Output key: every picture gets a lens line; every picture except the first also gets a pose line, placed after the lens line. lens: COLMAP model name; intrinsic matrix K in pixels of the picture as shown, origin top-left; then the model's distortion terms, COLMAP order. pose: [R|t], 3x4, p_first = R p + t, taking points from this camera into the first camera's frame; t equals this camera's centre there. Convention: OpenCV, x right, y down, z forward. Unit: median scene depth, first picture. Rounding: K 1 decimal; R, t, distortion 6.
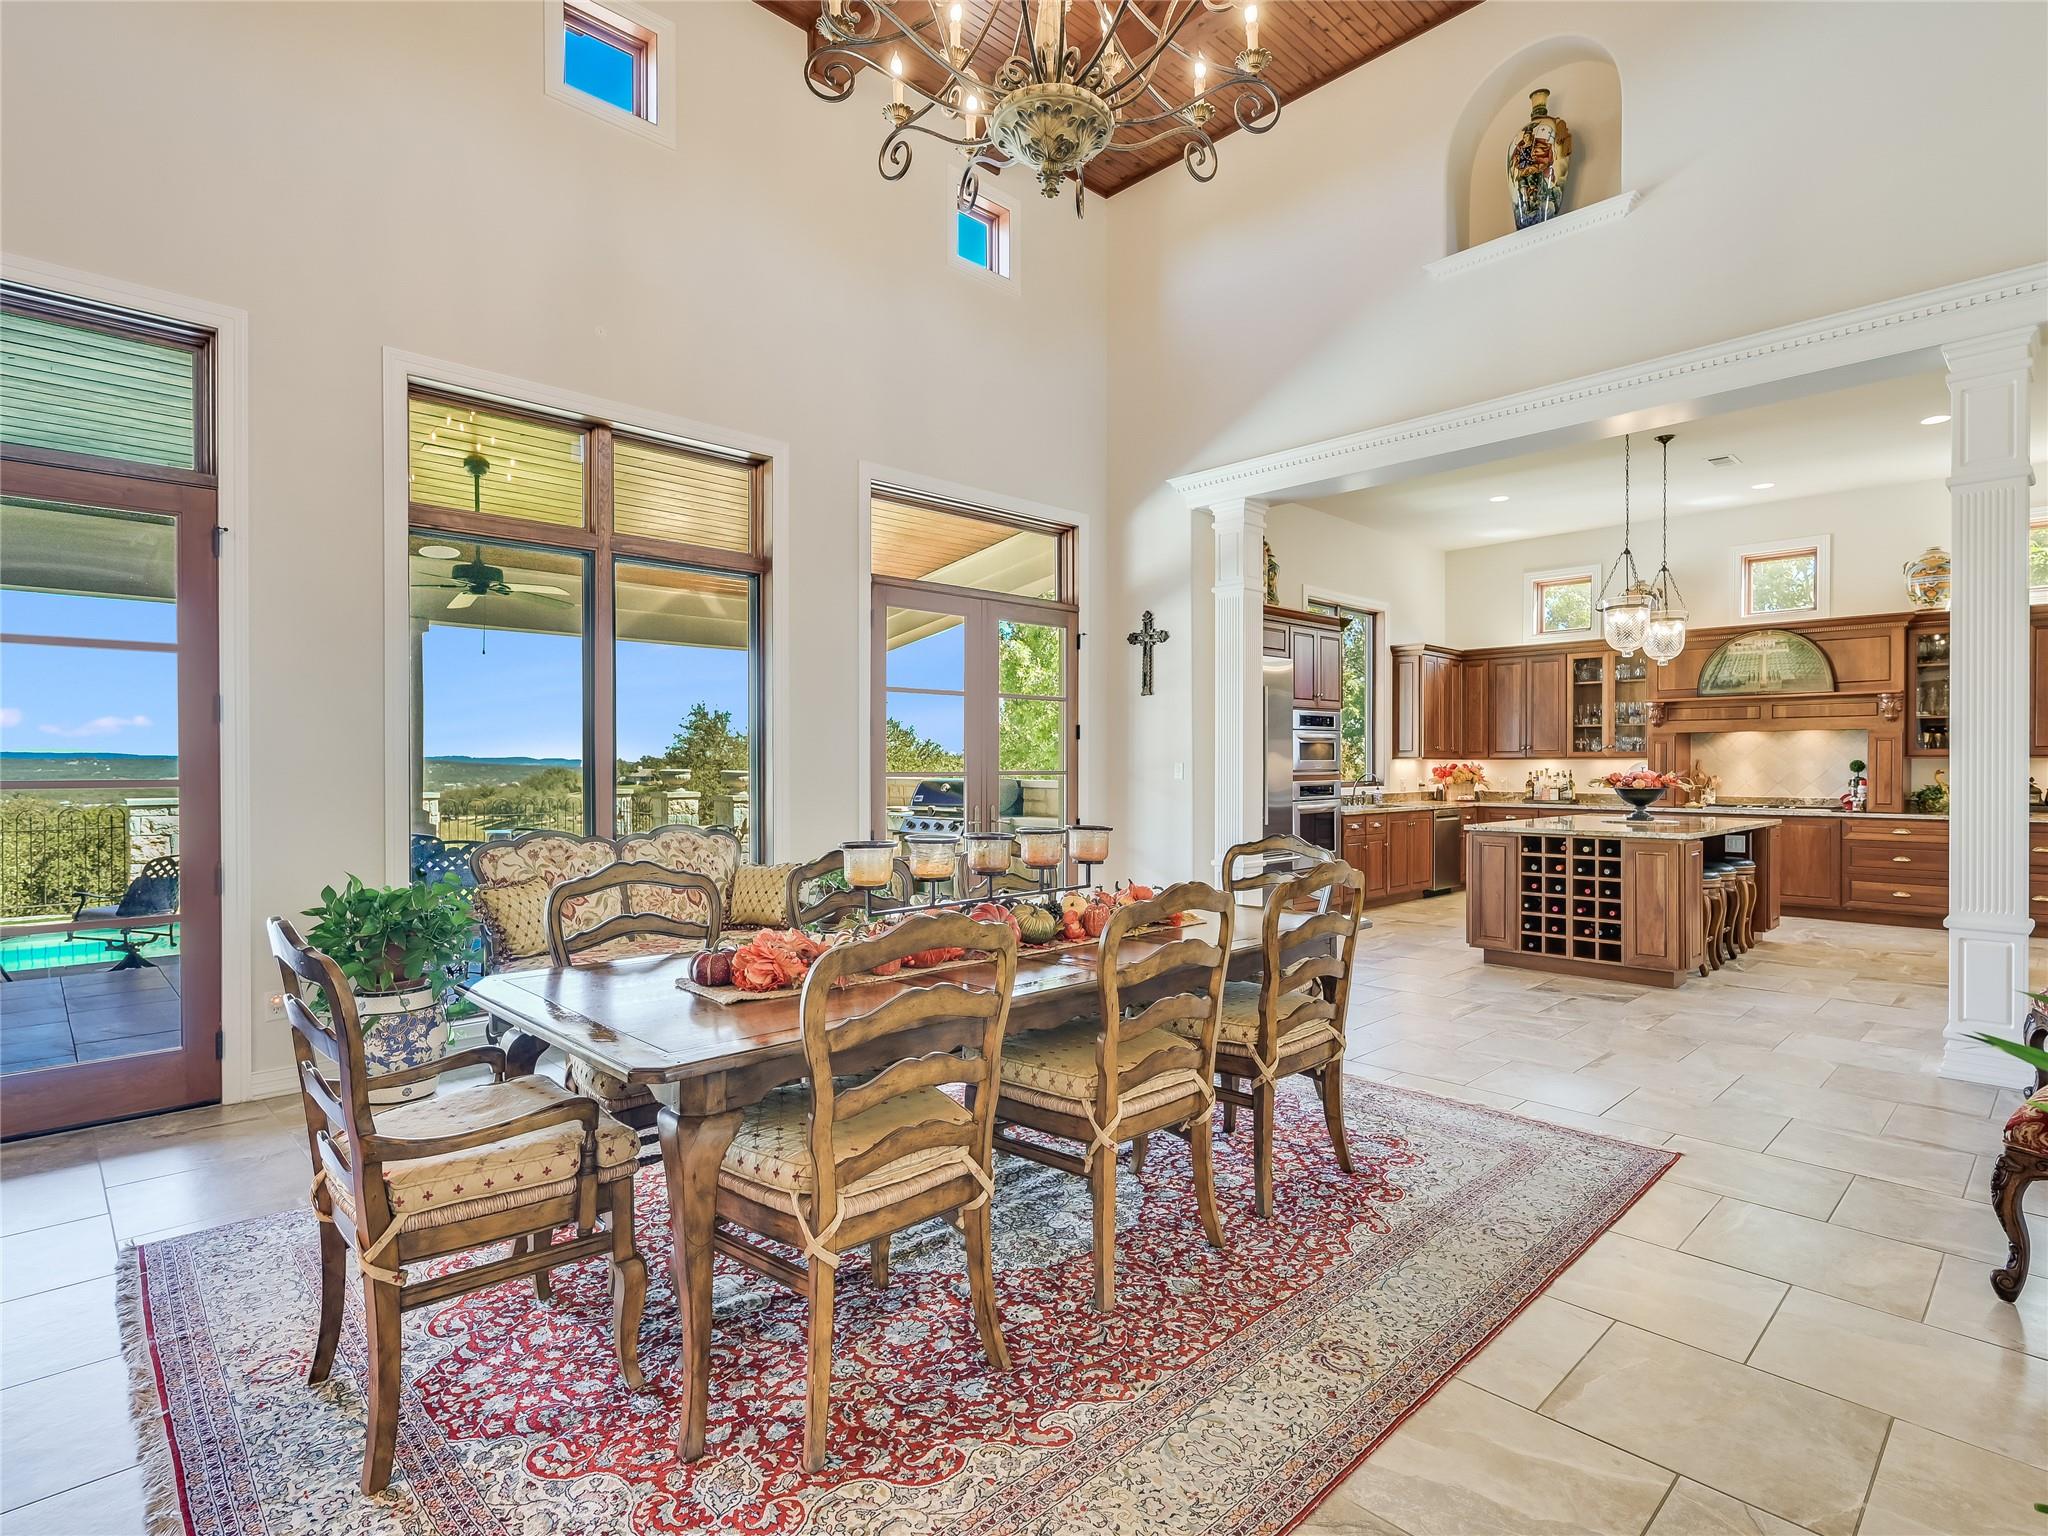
lens RADIAL K [[1054.6, 0, 1005.1], [0, 1054.6, 769.0], [0, 0, 1]] dist [-0.001756, 0.000753]
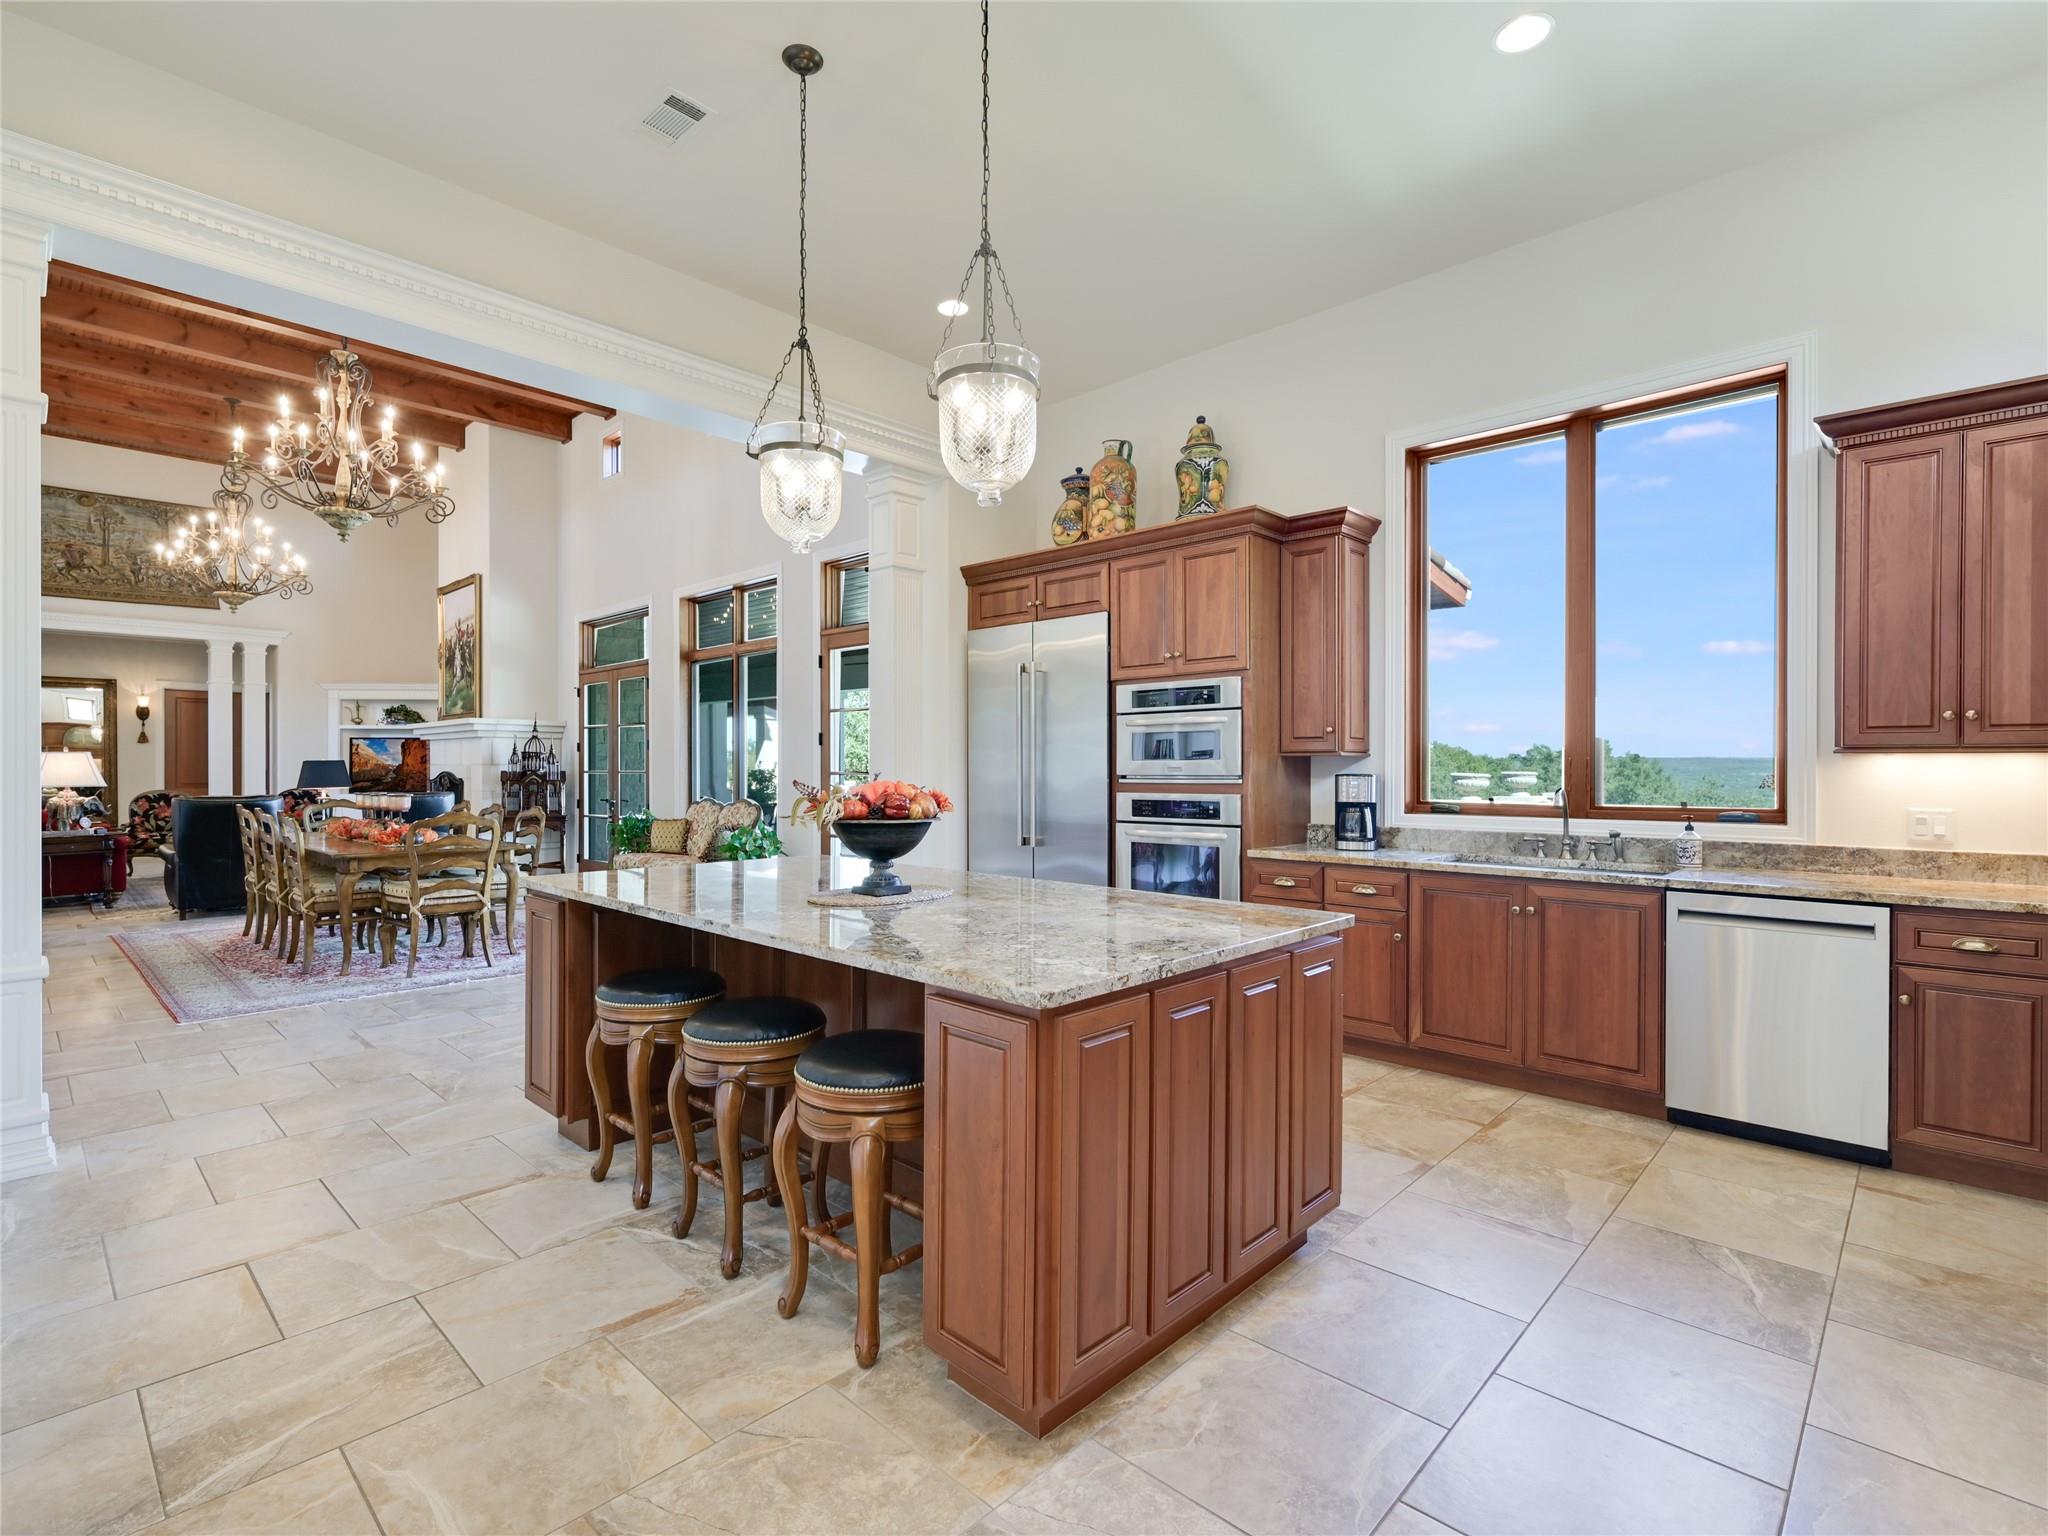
lens RADIAL K [[980.1, 0, 1018.8], [0, 980.1, 767.1], [0, 0, 1]] dist [-0.000255, -0.001483]
pose [[0.044774, 0.001747, -0.998996, 0.830061], [-0.005530, 0.999984, 0.001501, -0.004384], [0.998982, 0.005458, 0.044783, 0.845497]]
